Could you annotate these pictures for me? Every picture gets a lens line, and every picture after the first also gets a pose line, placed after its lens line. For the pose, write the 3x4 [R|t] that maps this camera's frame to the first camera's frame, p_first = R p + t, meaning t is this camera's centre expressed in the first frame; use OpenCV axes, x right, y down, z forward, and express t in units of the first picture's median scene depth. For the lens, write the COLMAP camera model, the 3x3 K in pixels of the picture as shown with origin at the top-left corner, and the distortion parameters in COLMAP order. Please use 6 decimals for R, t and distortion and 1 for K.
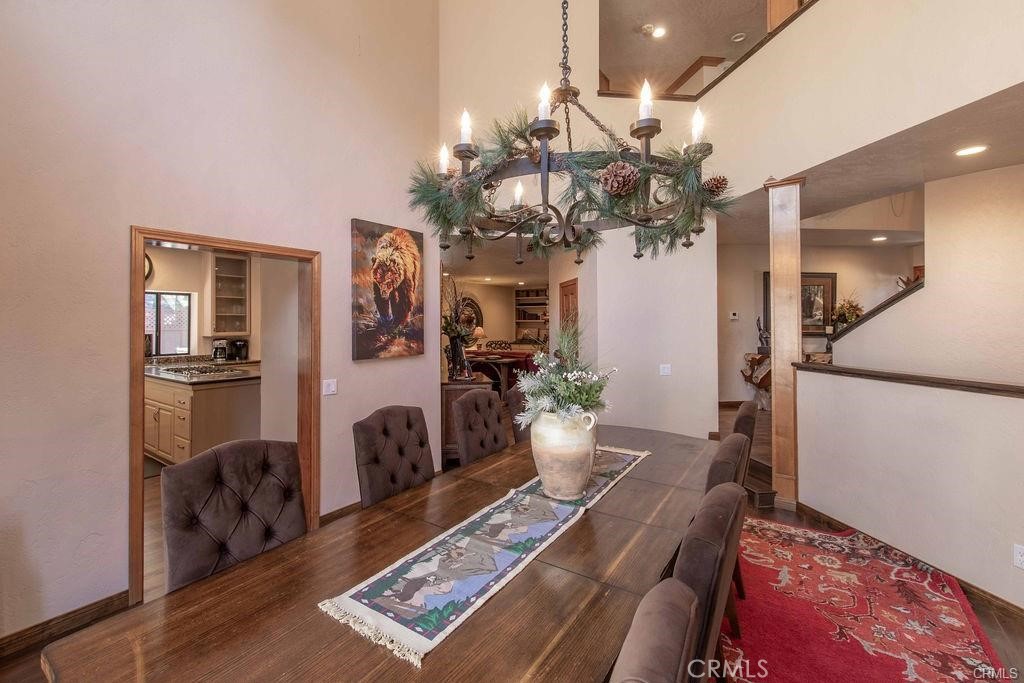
lens RADIAL K [[440.1, 0, 481.7], [0, 440.1, 322.3], [0, 0, 1]] dist [-0.000644, -0.000698]
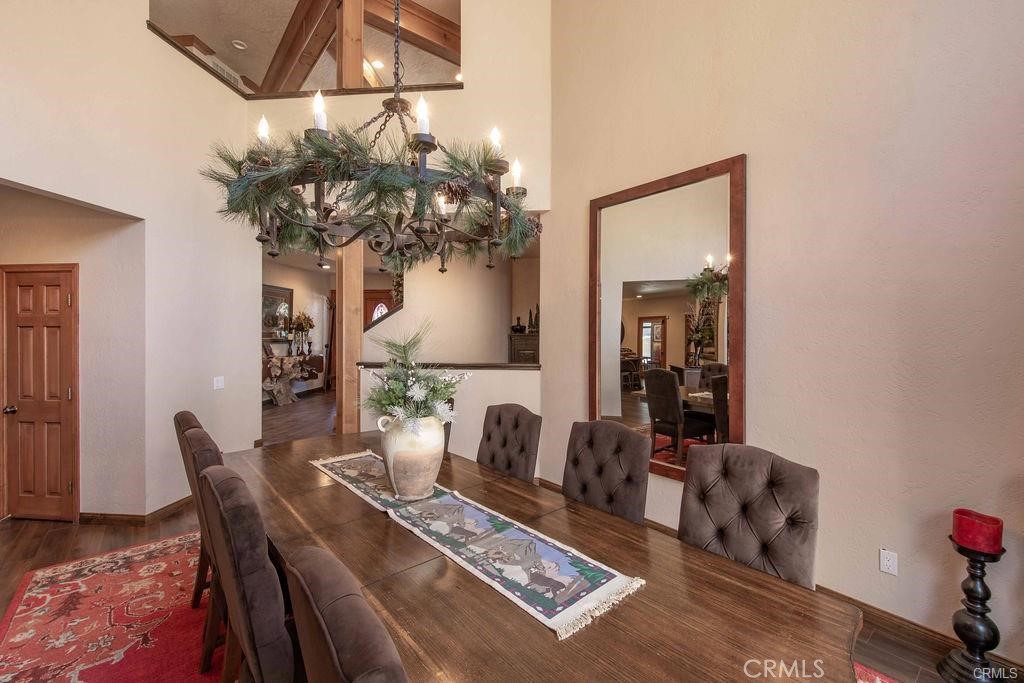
lens RADIAL K [[440.1, 0, 504.9], [0, 440.1, 334.5], [0, 0, 1]] dist [-0.000644, -0.000698]
pose [[0.239241, -0.003564, 0.970954, -0.970083], [-0.006336, 0.999966, 0.005231, 0.002507], [-0.970940, -0.007403, 0.239210, 0.677241]]
